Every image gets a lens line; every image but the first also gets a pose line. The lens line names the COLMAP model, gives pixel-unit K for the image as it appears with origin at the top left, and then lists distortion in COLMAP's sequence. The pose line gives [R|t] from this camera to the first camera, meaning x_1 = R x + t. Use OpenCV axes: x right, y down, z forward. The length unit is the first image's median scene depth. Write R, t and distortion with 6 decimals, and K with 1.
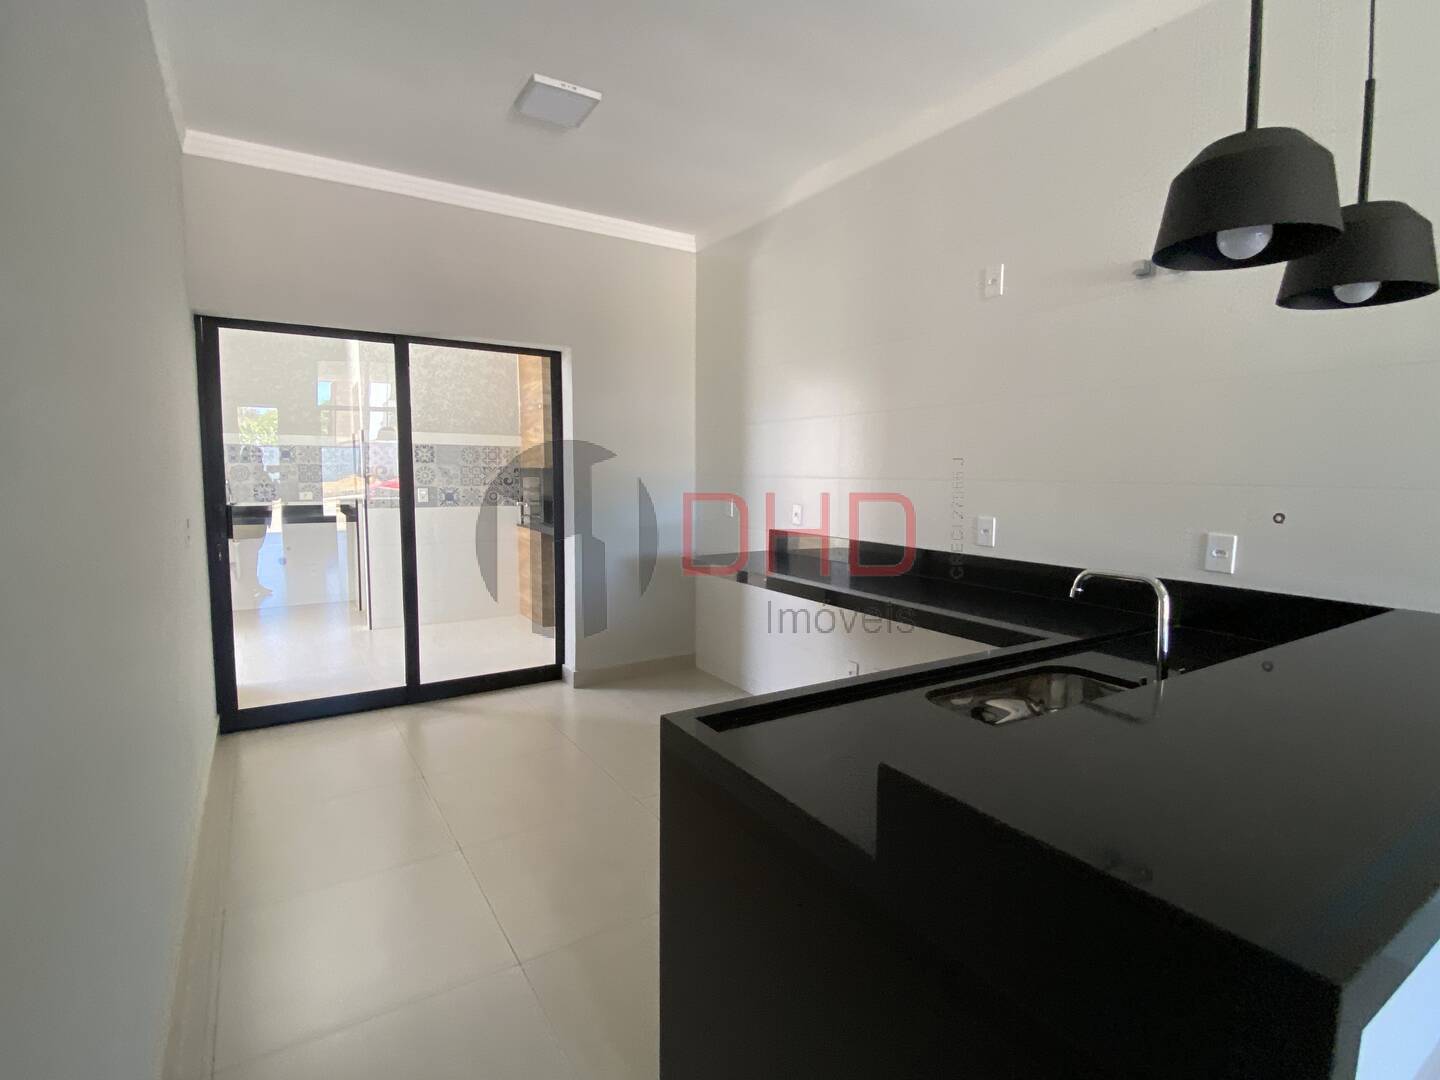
lens RADIAL K [[707.7, 0, 726.0], [0, 707.7, 532.2], [0, 0, 1]] dist [-0.020848, -0.003209]
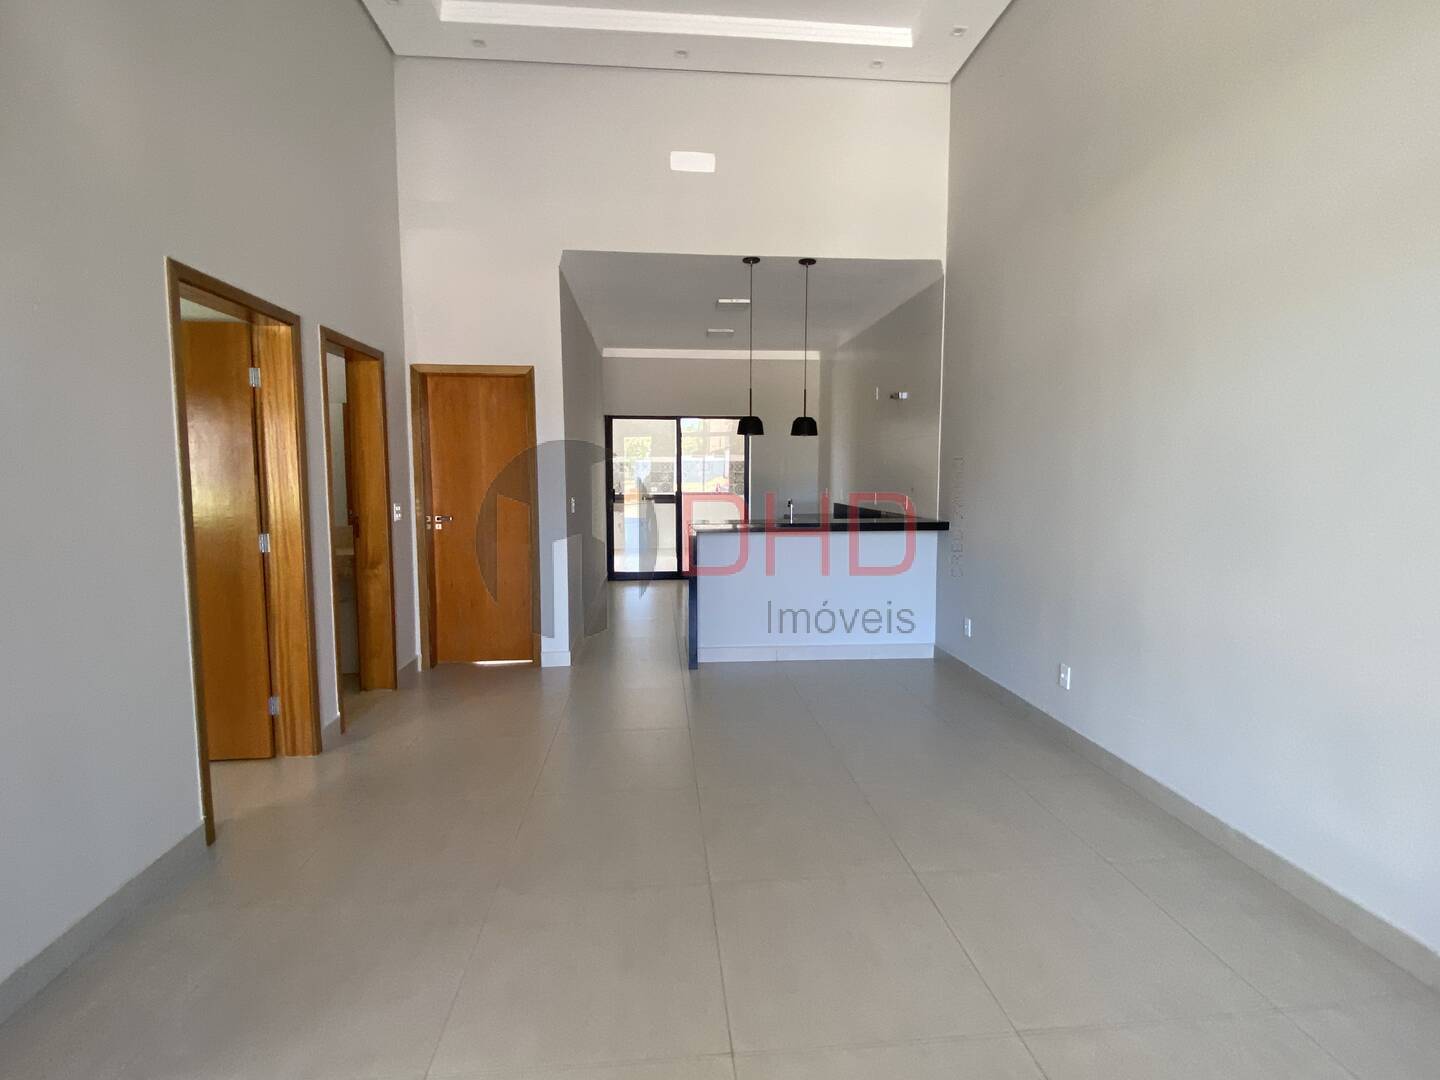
lens RADIAL K [[707.7, 0, 722.5], [0, 707.7, 532.9], [0, 0, 1]] dist [-0.020848, -0.003209]
pose [[0.897081, 0.036010, -0.440397, 0.934828], [-0.030944, 0.999347, 0.018682, 0.072948], [0.440782, -0.003132, 0.897609, -1.357899]]
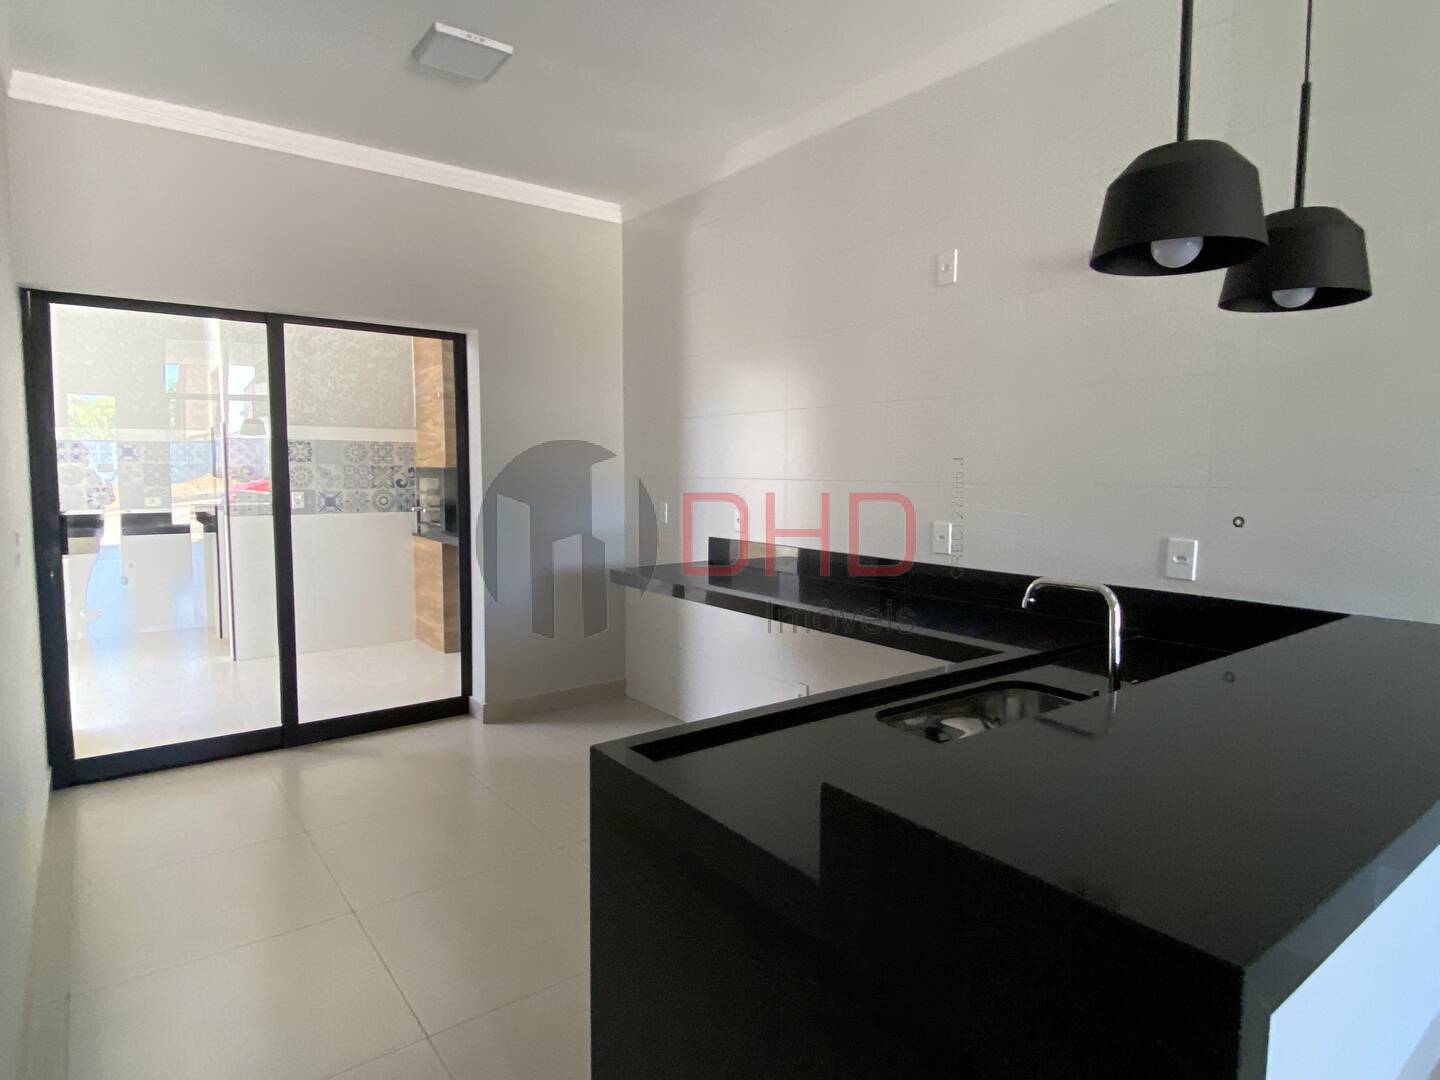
lens RADIAL K [[814.5, 0, 722.5], [0, 814.5, 534.3], [0, 0, 1]] dist [-0.012299, -0.001447]
pose [[0.996900, -0.010256, 0.078011, -0.000795], [0.010709, 0.999928, -0.005385, -0.002731], [-0.077950, 0.006204, 0.996938, -0.031483]]
